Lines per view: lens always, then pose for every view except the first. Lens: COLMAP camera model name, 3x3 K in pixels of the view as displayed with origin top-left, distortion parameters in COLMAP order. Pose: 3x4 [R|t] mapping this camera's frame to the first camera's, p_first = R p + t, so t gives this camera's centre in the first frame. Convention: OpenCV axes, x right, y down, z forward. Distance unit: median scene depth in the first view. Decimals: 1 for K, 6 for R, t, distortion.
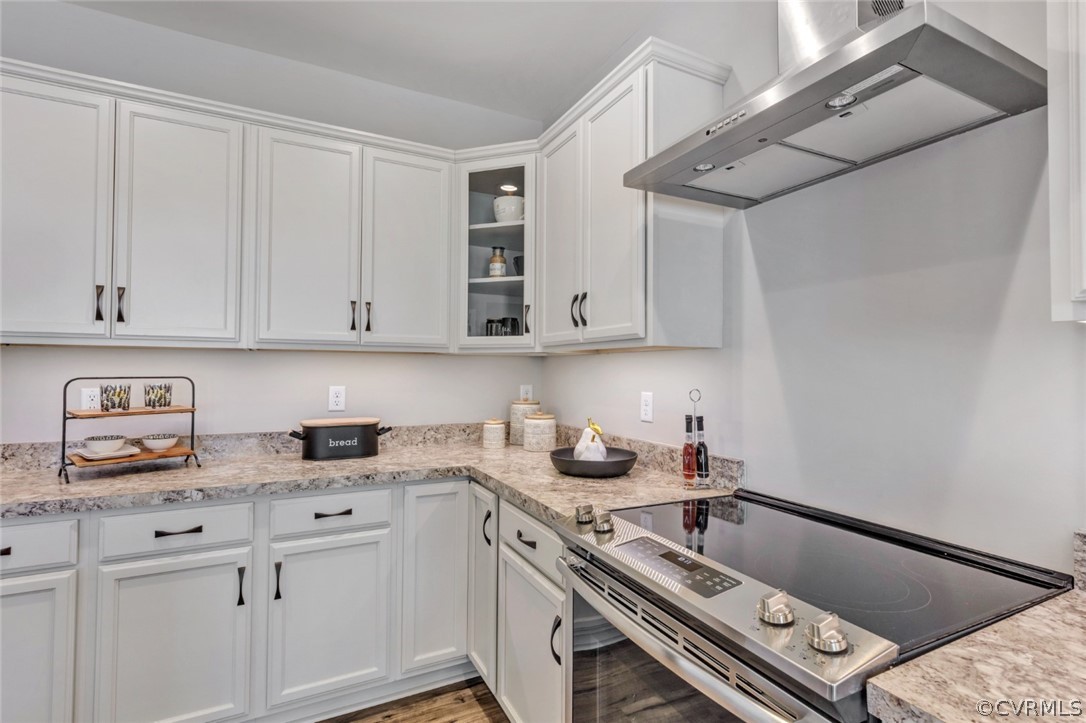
lens RADIAL K [[503.8, 0, 544.0], [0, 503.8, 362.2], [0, 0, 1]] dist [-0.000391, -0.000318]
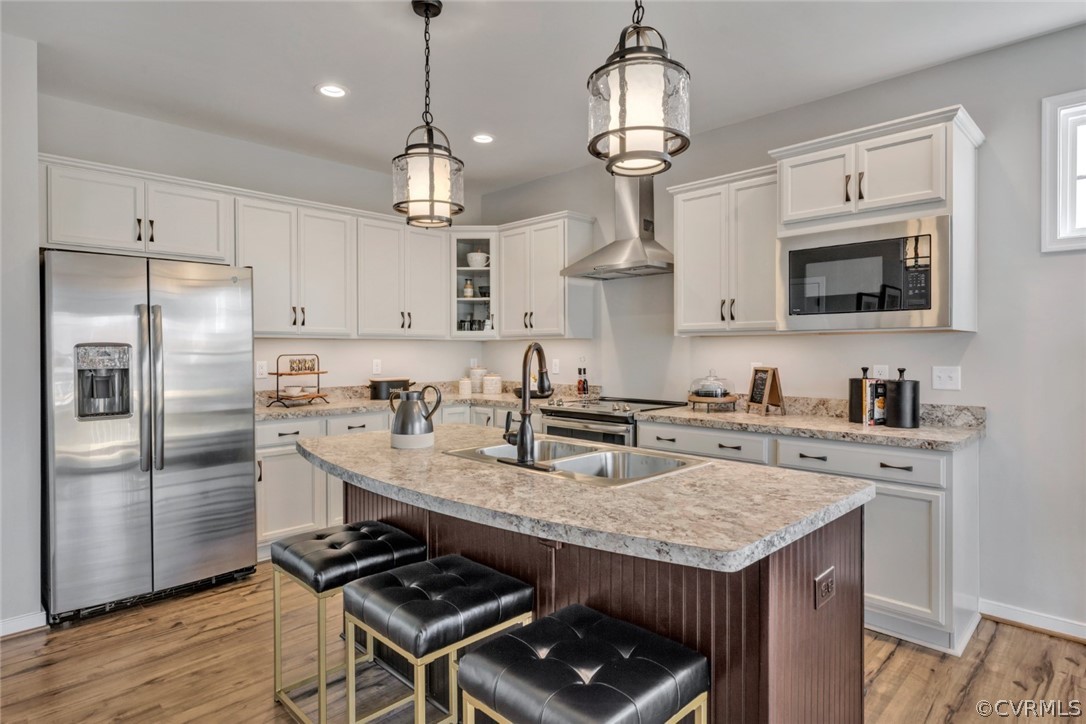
lens RADIAL K [[597.1, 0, 541.6], [0, 597.1, 356.5], [0, 0, 1]] dist [0.000037, 0.000026]
pose [[0.947329, -0.012223, 0.320029, -0.666773], [0.003596, 0.999614, 0.027532, -0.020272], [-0.320242, -0.024931, 0.947008, -1.357403]]
